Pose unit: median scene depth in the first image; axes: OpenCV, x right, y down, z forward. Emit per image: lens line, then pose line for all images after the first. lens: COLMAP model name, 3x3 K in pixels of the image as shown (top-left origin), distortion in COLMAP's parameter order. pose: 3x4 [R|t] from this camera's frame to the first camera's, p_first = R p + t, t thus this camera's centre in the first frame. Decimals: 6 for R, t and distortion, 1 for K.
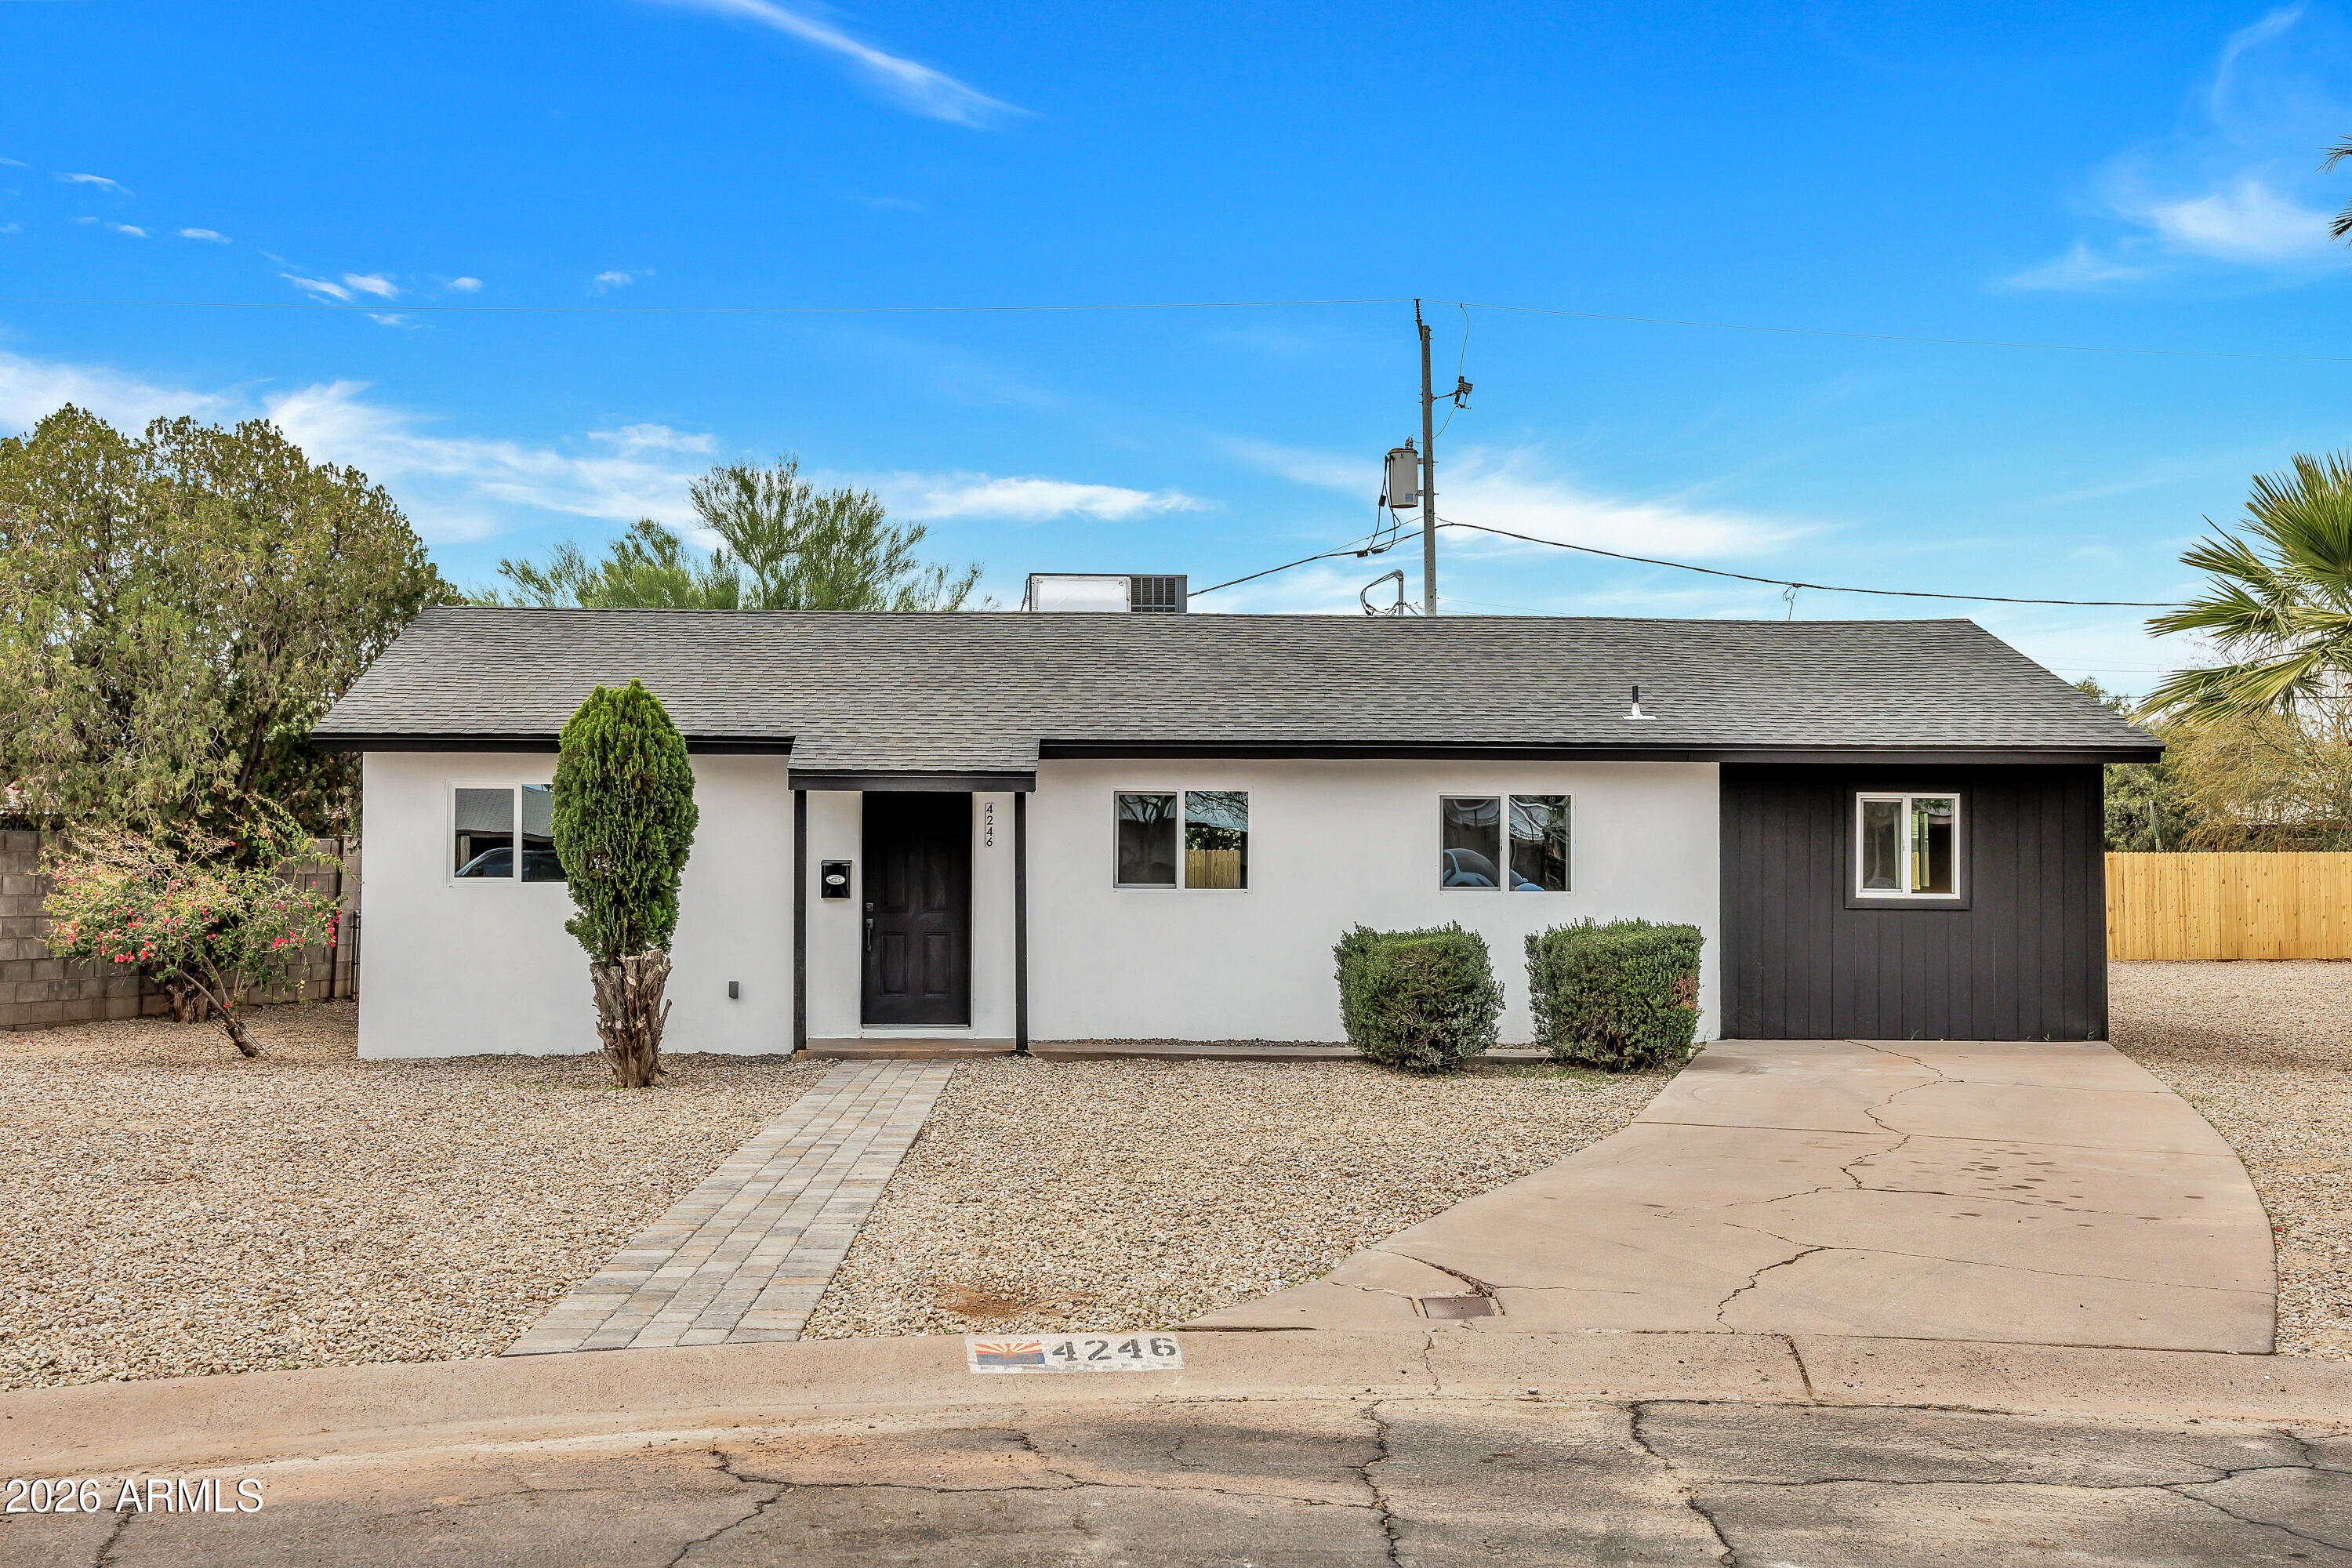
lens RADIAL K [[2380.0, 0, 1175.3], [0, 2380.0, 778.9], [0, 0, 1]] dist [0.004432, 0.000000]
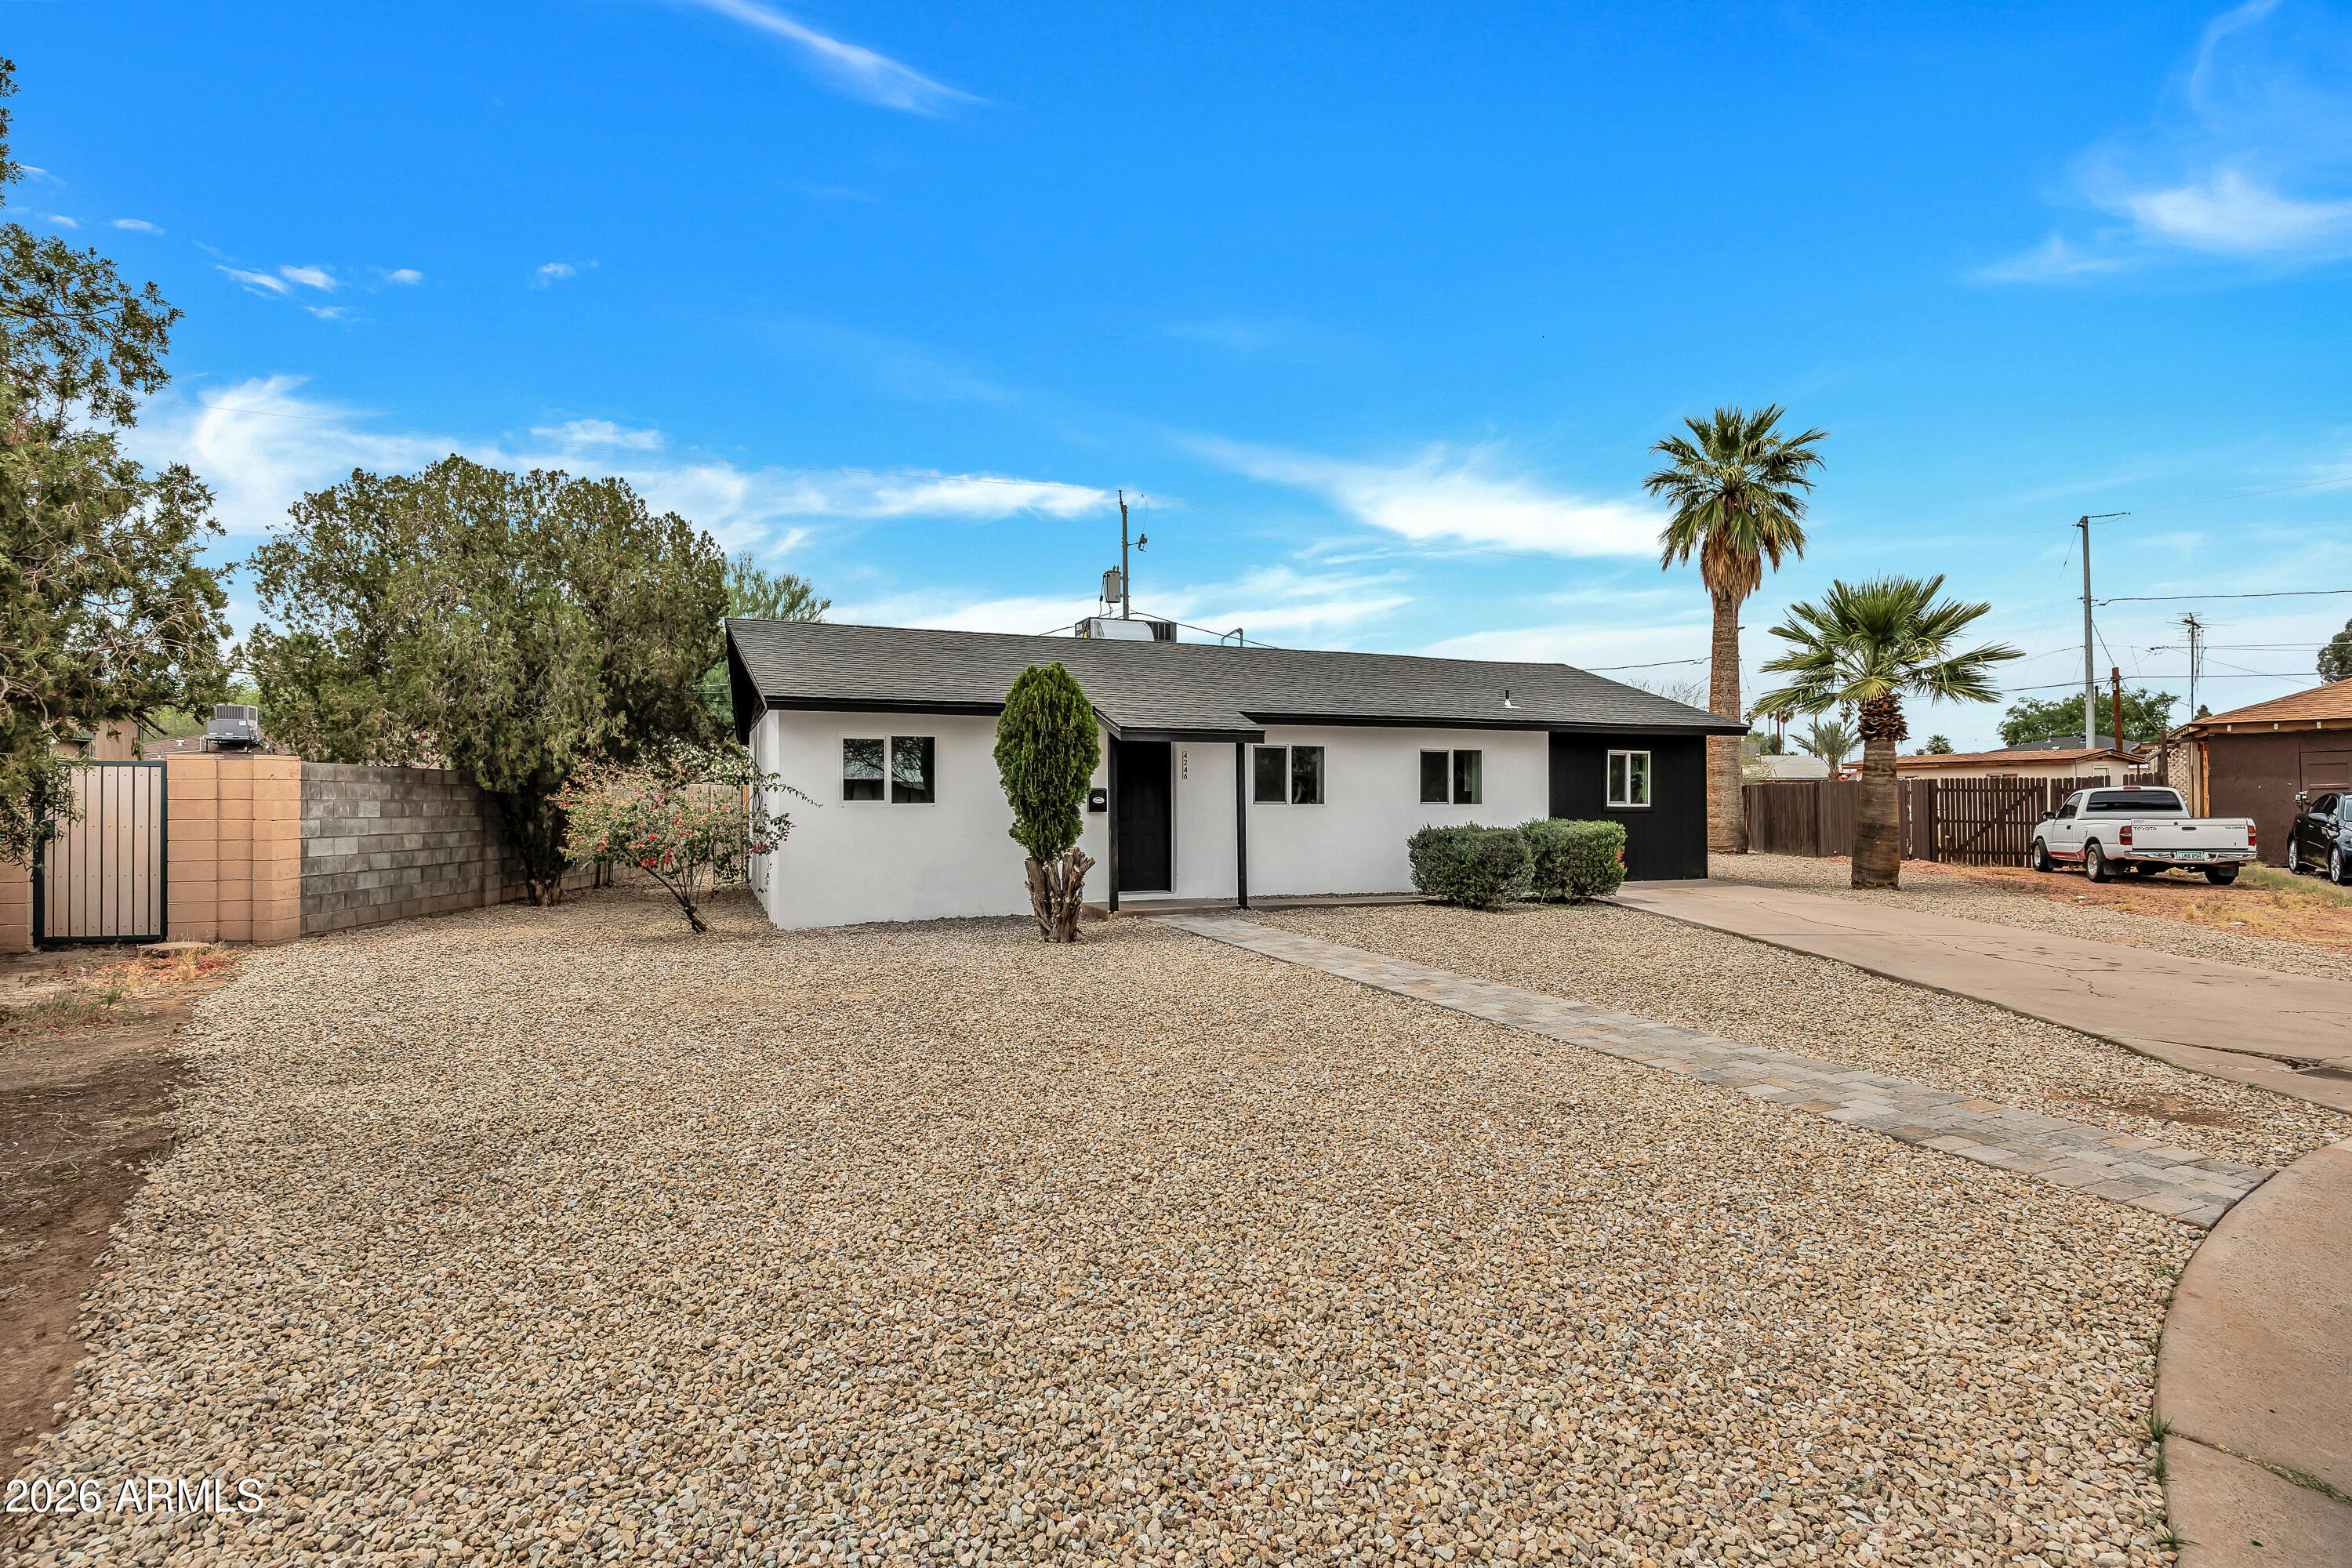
lens RADIAL K [[1148.3, 0, 1176.3], [0, 1148.3, 789.4], [0, 0, 1]] dist [-0.004470, -0.000364]
pose [[0.937495, -0.003554, 0.347981, -0.348472], [-0.006618, 0.999585, 0.028037, 0.013821], [-0.347936, -0.028587, 0.937082, 0.275728]]
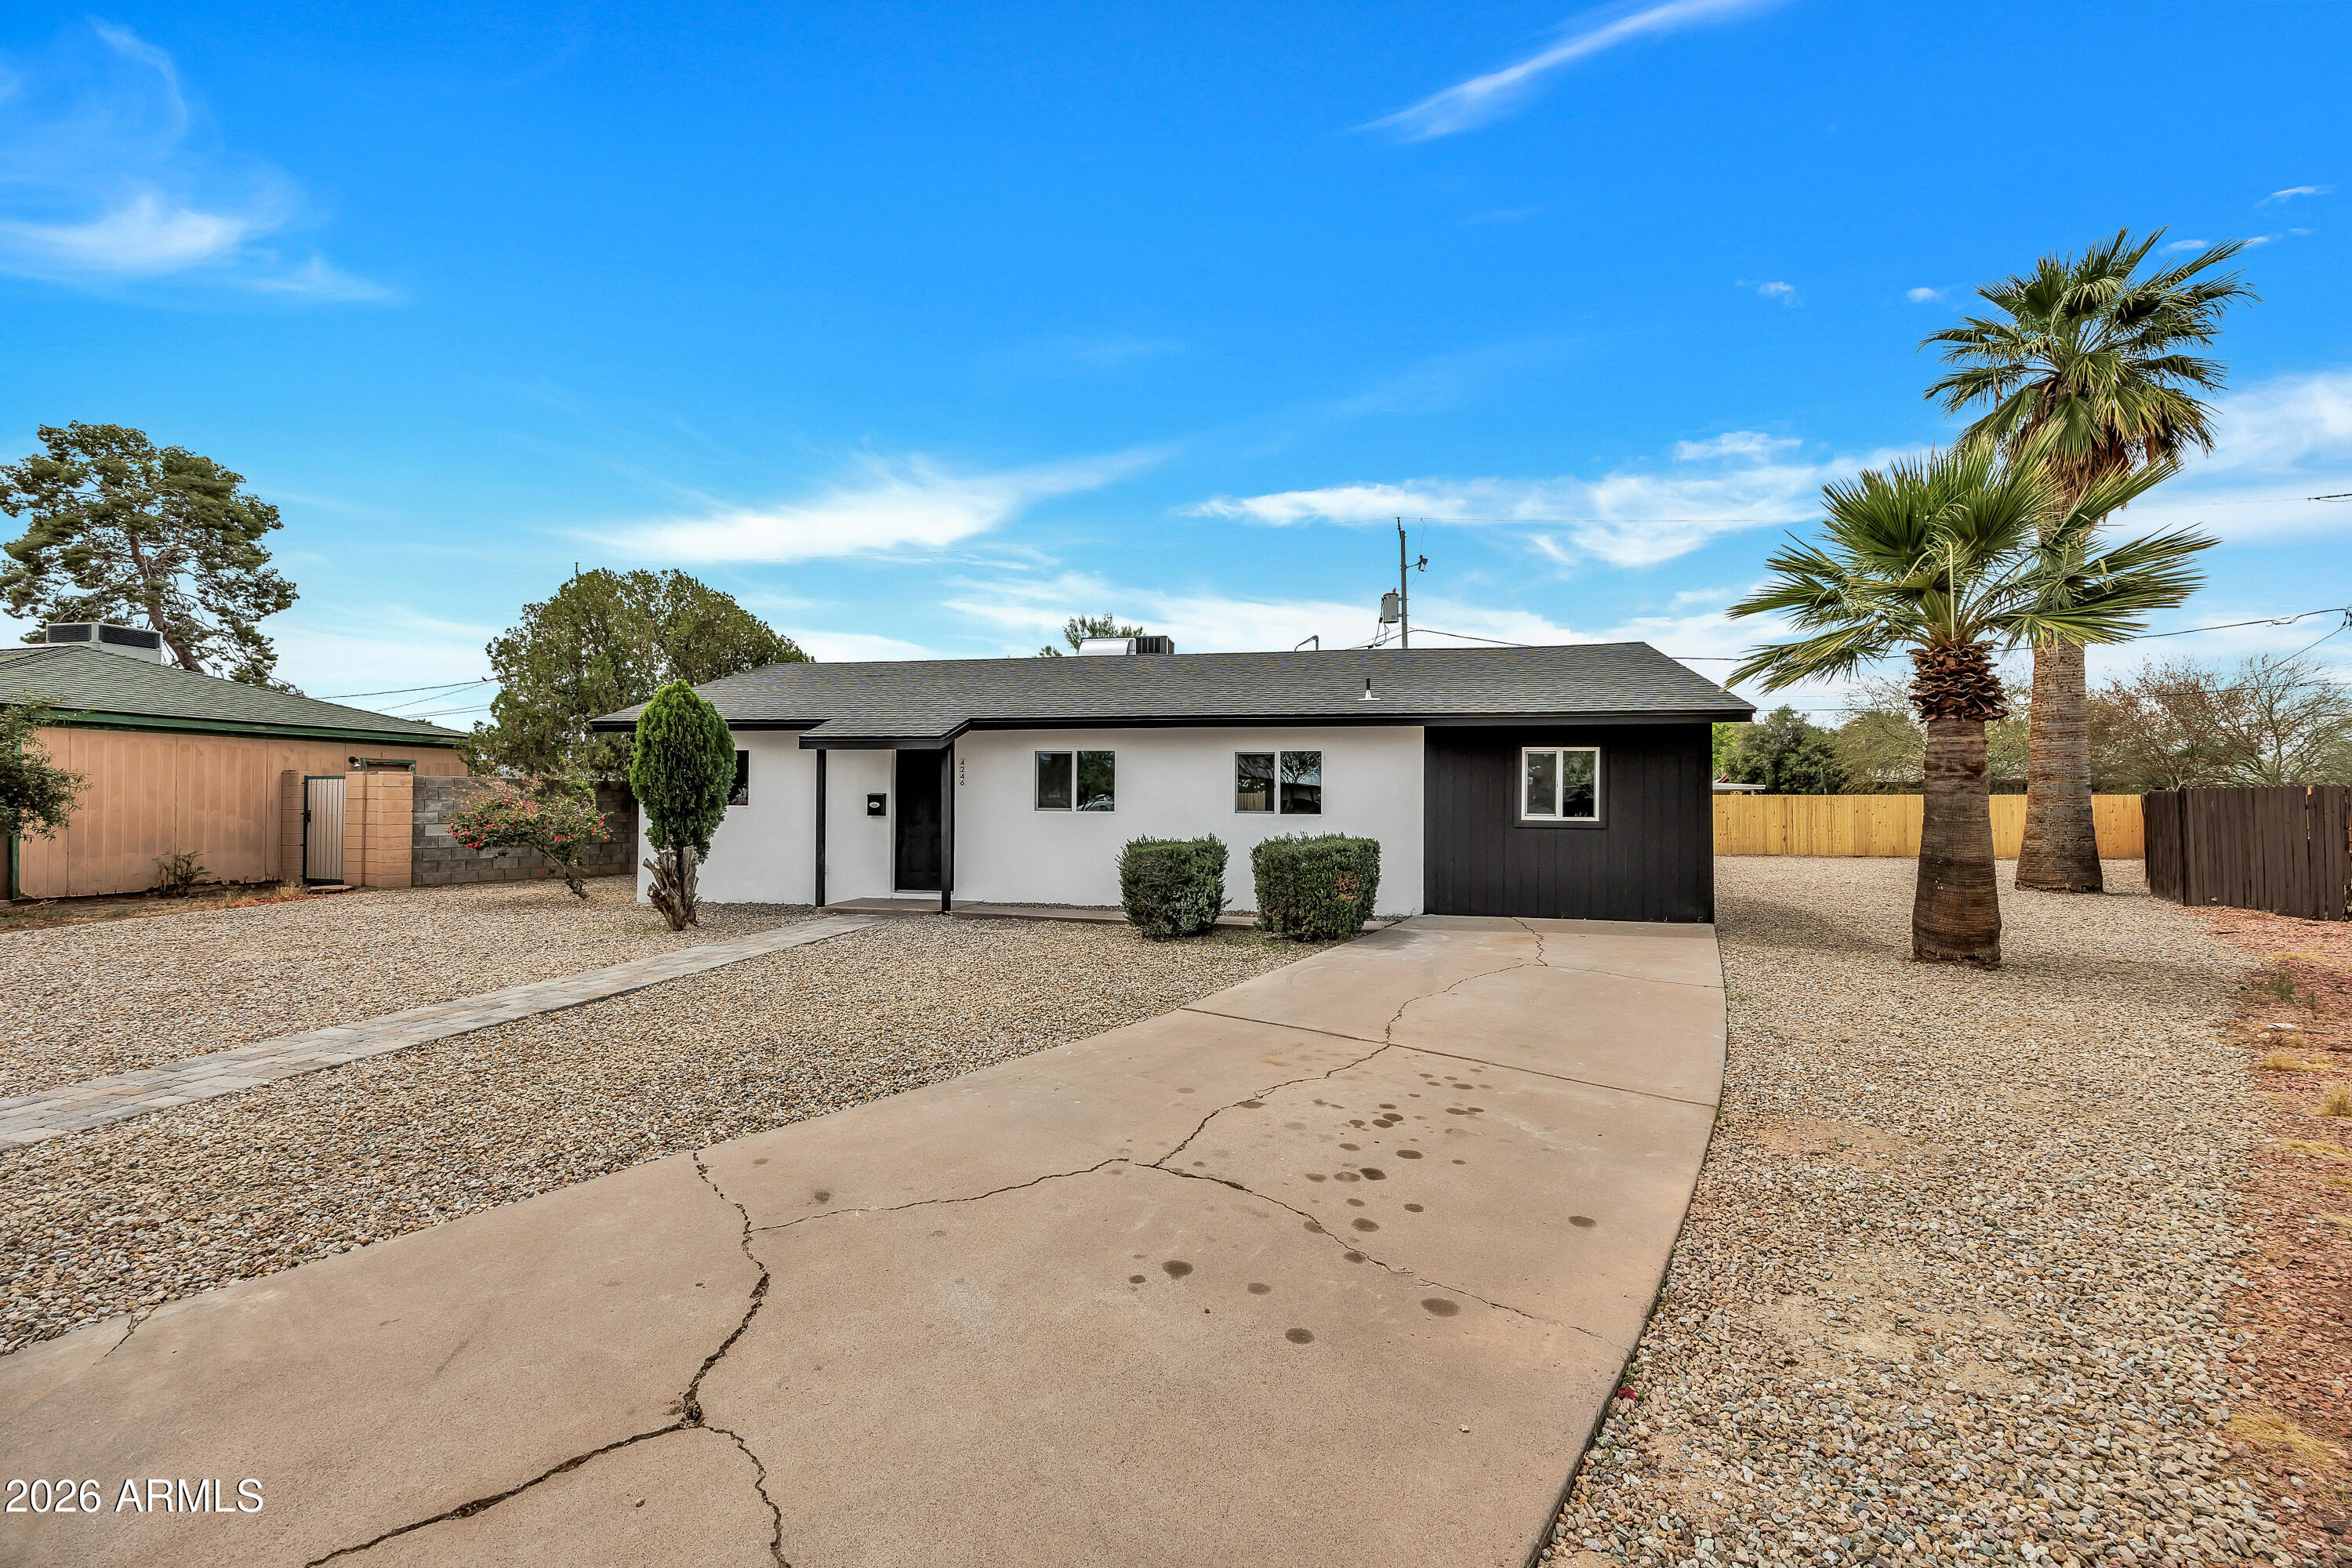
lens RADIAL K [[924.9, 0, 1175.7], [0, 924.9, 786.3], [0, 0, 1]] dist [0.000819, -0.000237]
pose [[0.970275, -0.001546, -0.241998, 0.219643], [0.005743, 0.999845, 0.016638, 0.019151], [0.241935, -0.017533, 0.970134, 0.404631]]
